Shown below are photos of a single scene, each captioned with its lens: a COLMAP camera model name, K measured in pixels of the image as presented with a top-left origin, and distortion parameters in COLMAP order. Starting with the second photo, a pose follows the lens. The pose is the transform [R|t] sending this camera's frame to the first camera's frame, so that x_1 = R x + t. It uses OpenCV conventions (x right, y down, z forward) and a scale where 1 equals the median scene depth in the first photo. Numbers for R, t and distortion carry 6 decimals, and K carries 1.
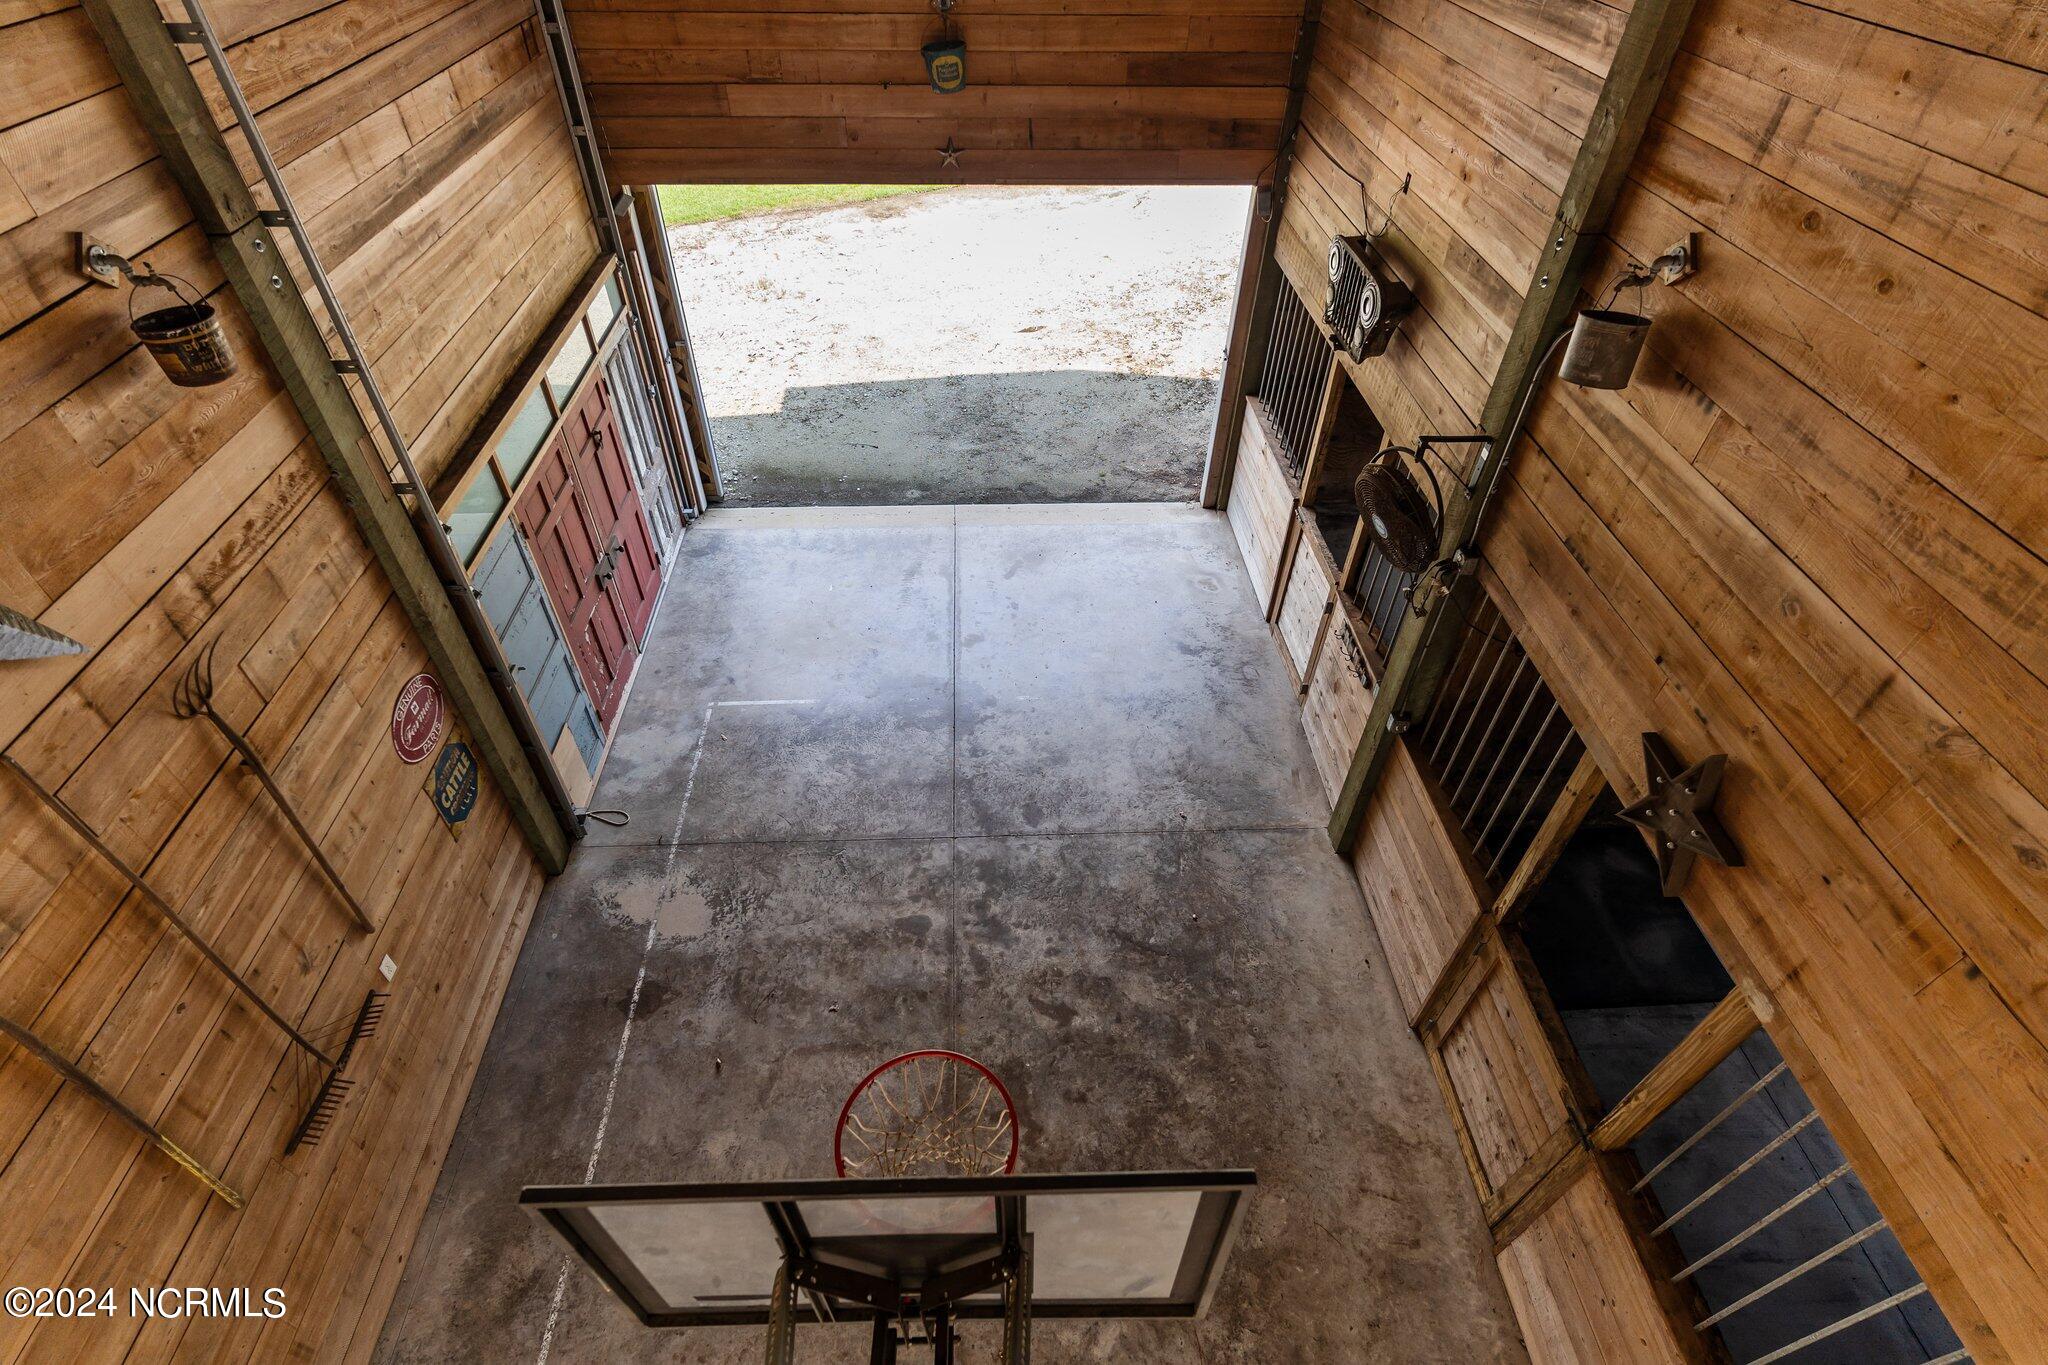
lens RADIAL K [[990.0, 0, 1013.0], [0, 990.0, 681.1], [0, 0, 1]] dist [-0.001128, -0.000980]
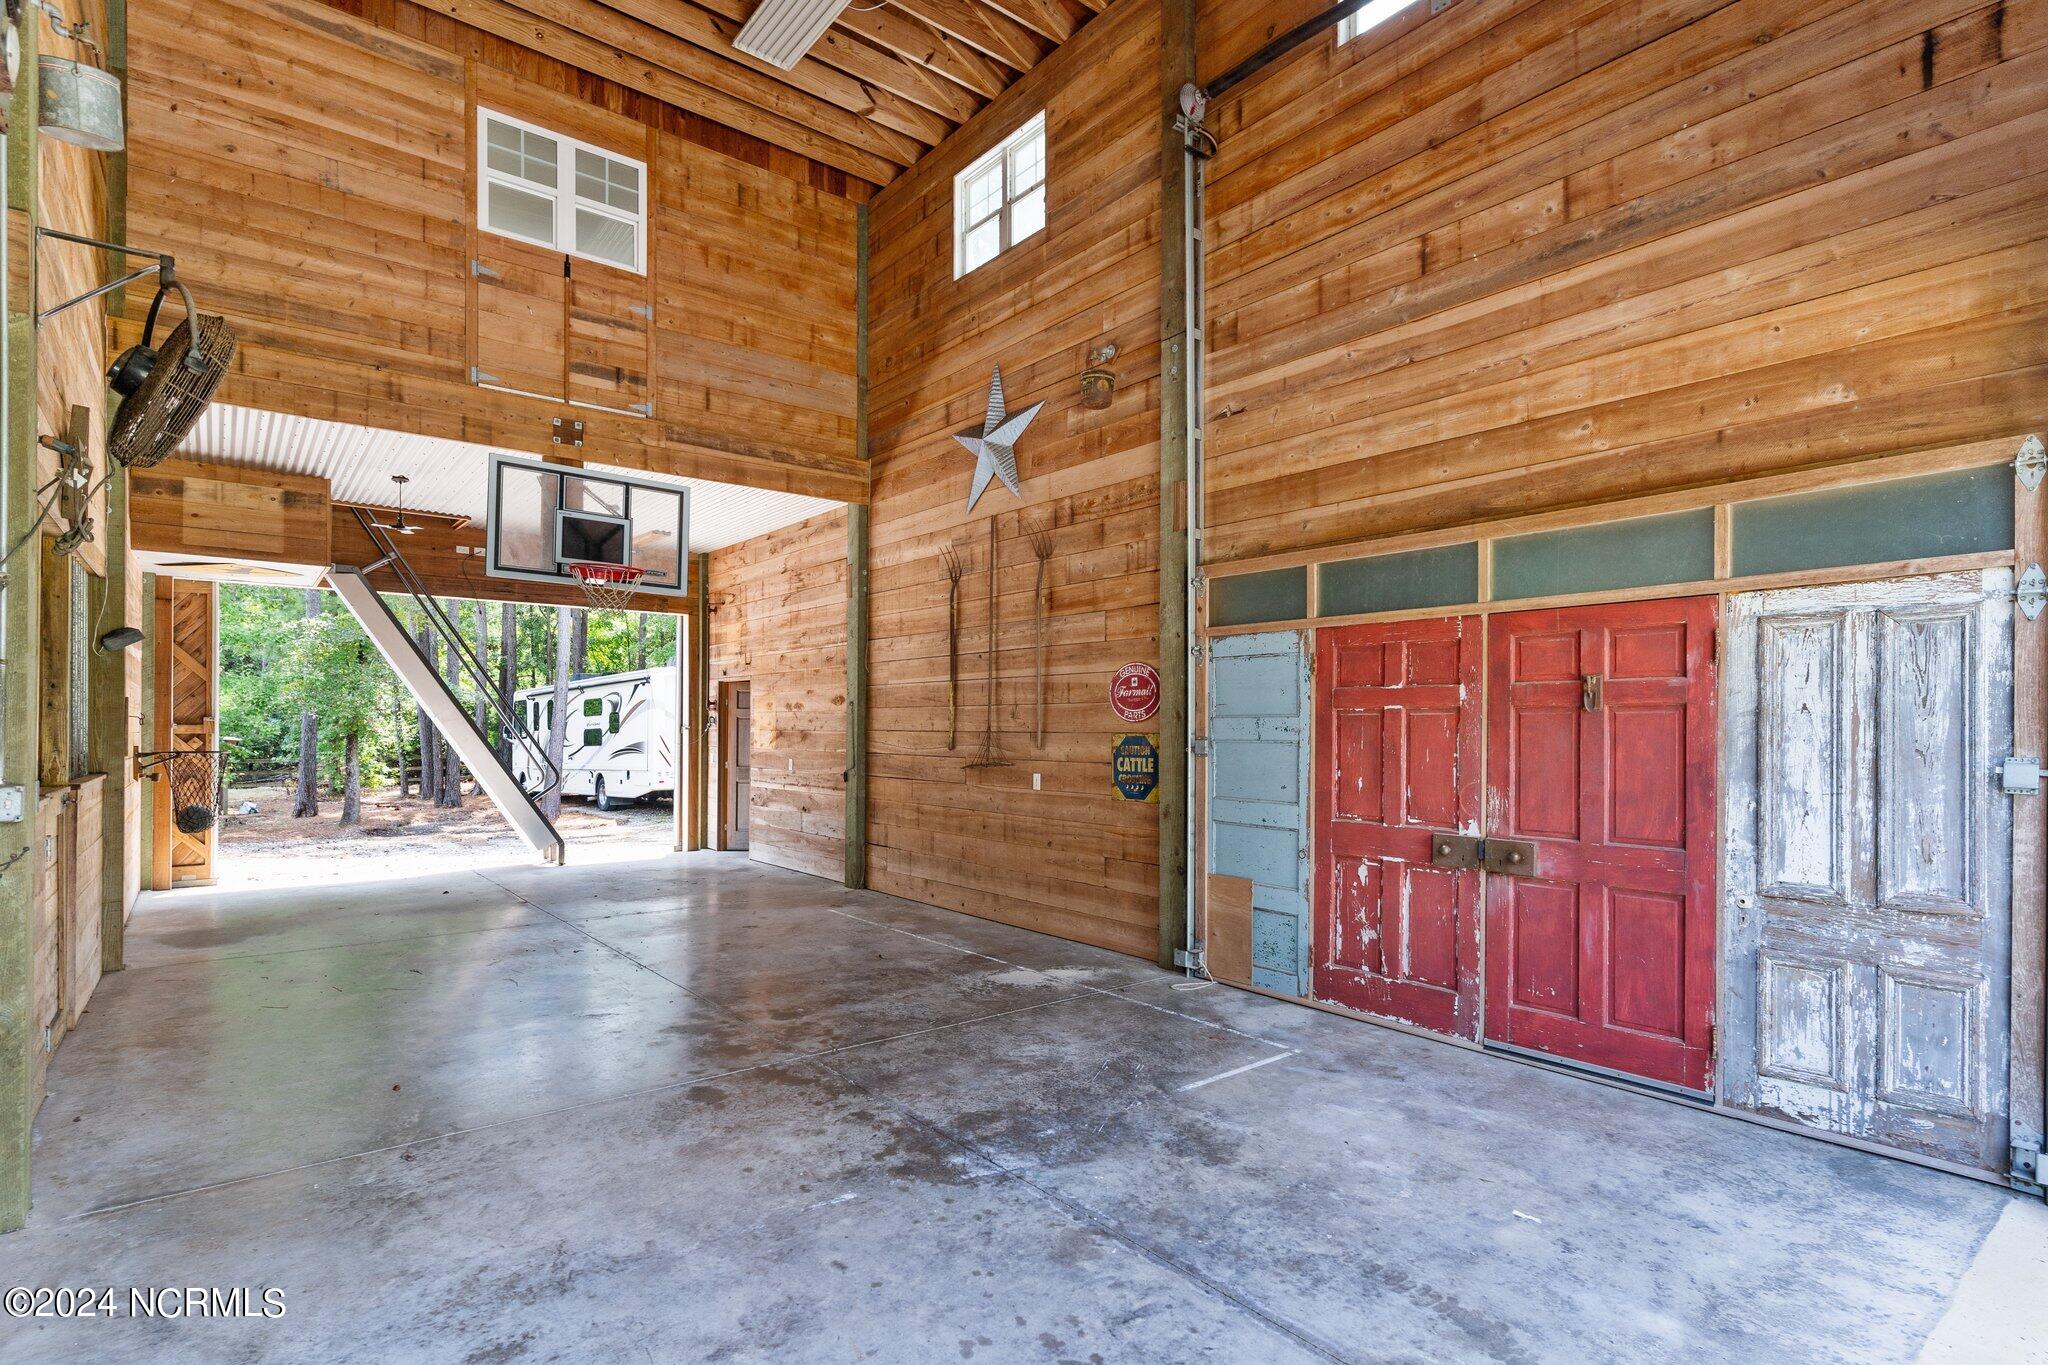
lens RADIAL K [[997.6, 0, 1024.8], [0, 997.6, 721.7], [0, 0, 1]] dist [-0.001256, -0.000531]
pose [[-0.803385, -0.017920, -0.595190, 0.249194], [-0.418628, 0.727833, 0.543148, -0.477876], [0.423466, 0.685521, -0.592232, 1.405924]]
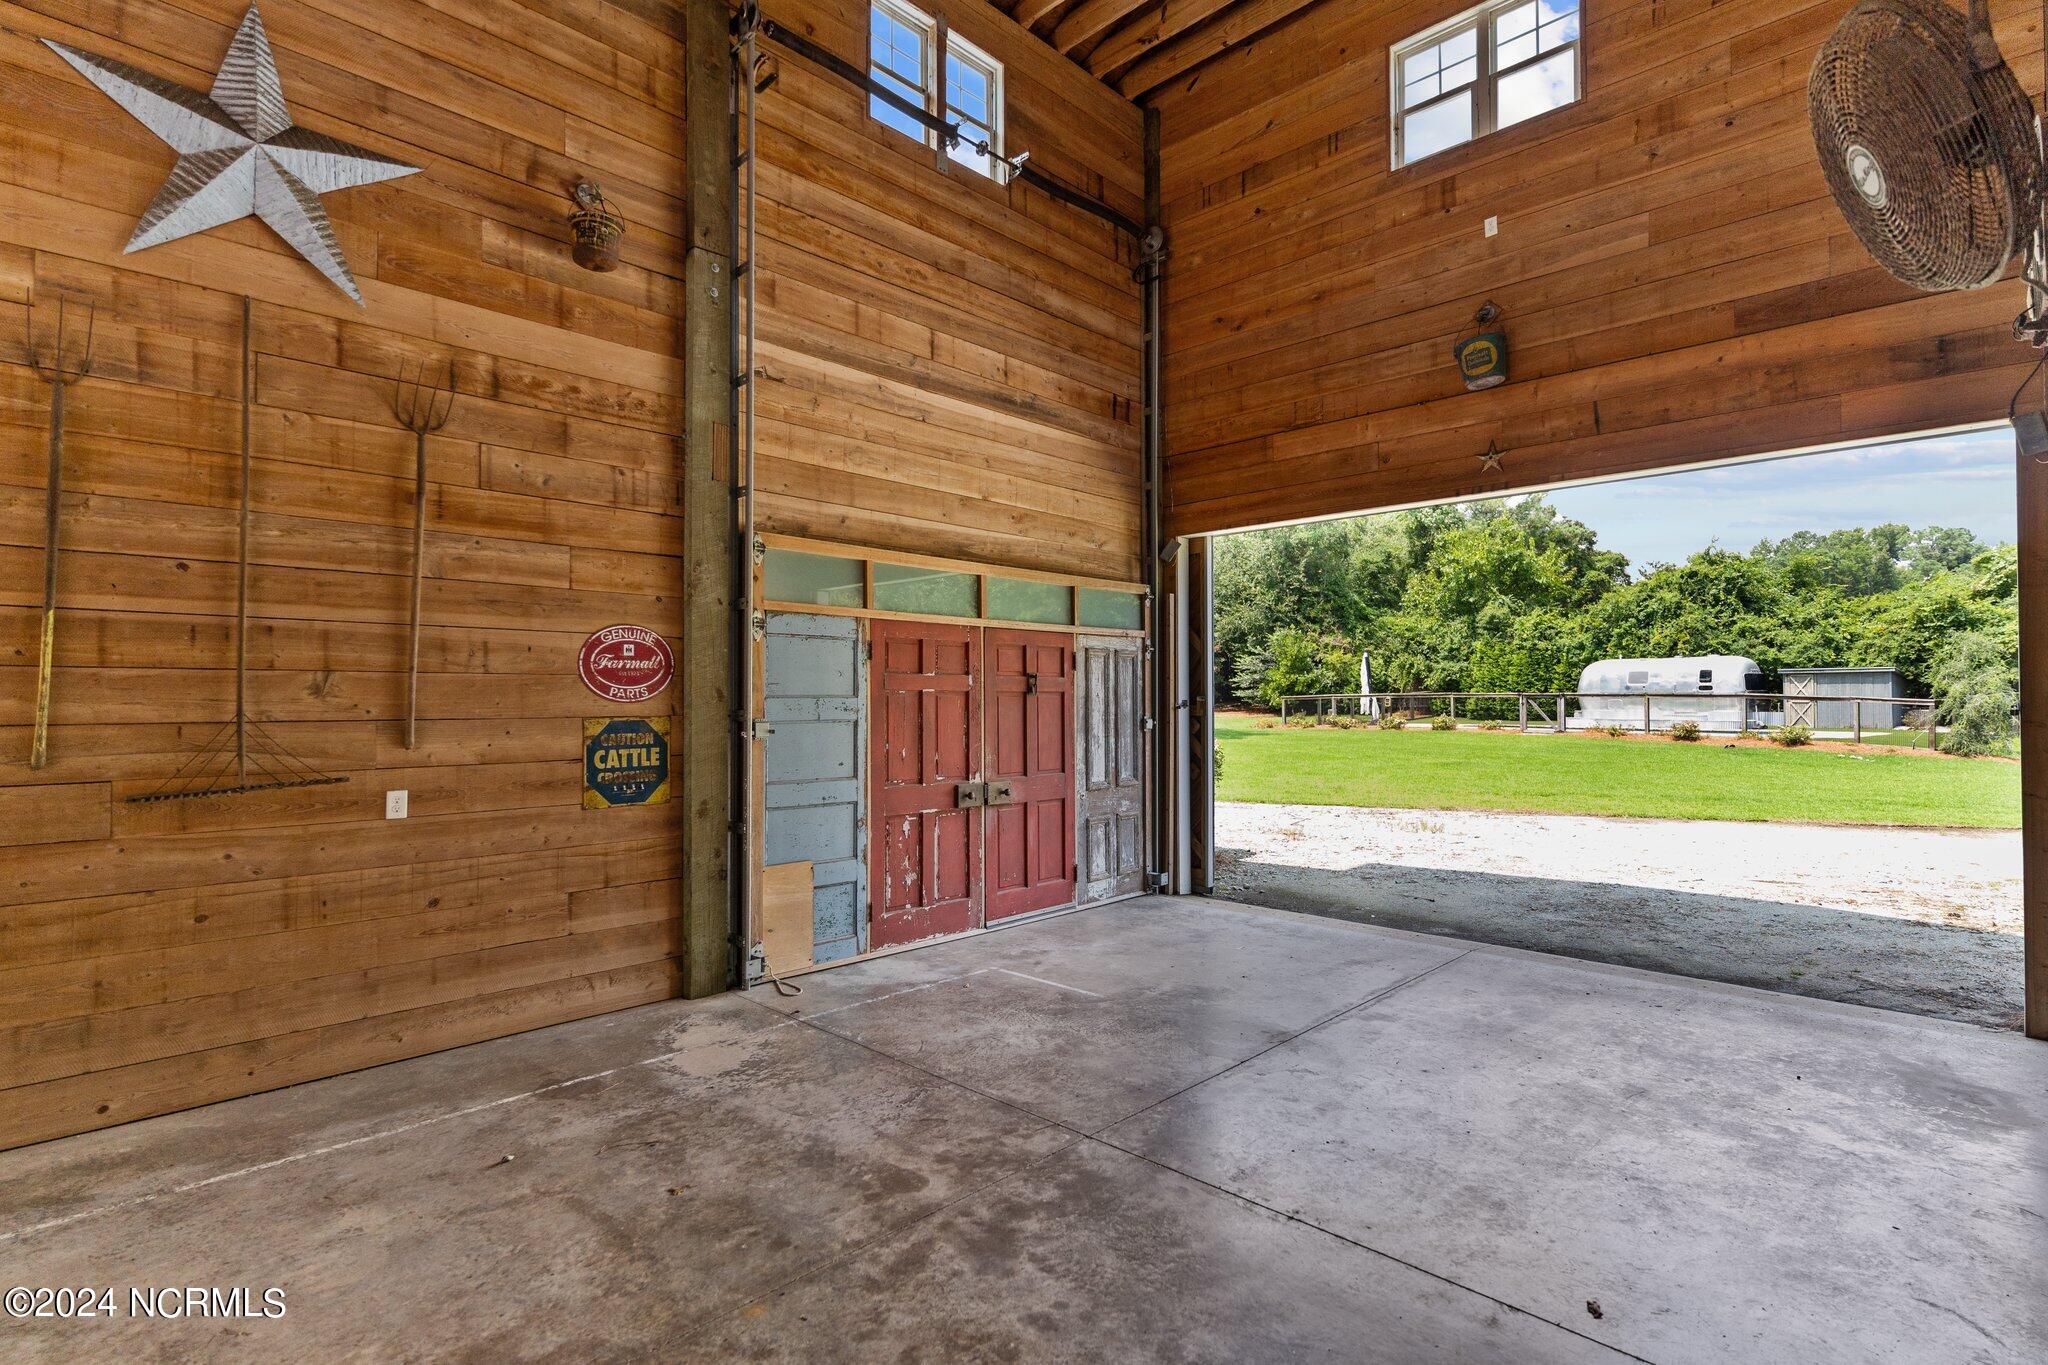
lens RADIAL K [[990.0, 0, 1013.0], [0, 990.0, 681.1], [0, 0, 1]] dist [-0.001128, -0.000980]
pose [[0.682132, -0.026895, -0.730735, 0.329518], [-0.495744, 0.717592, -0.489182, 0.281211], [0.537526, 0.695944, 0.476159, 0.594550]]
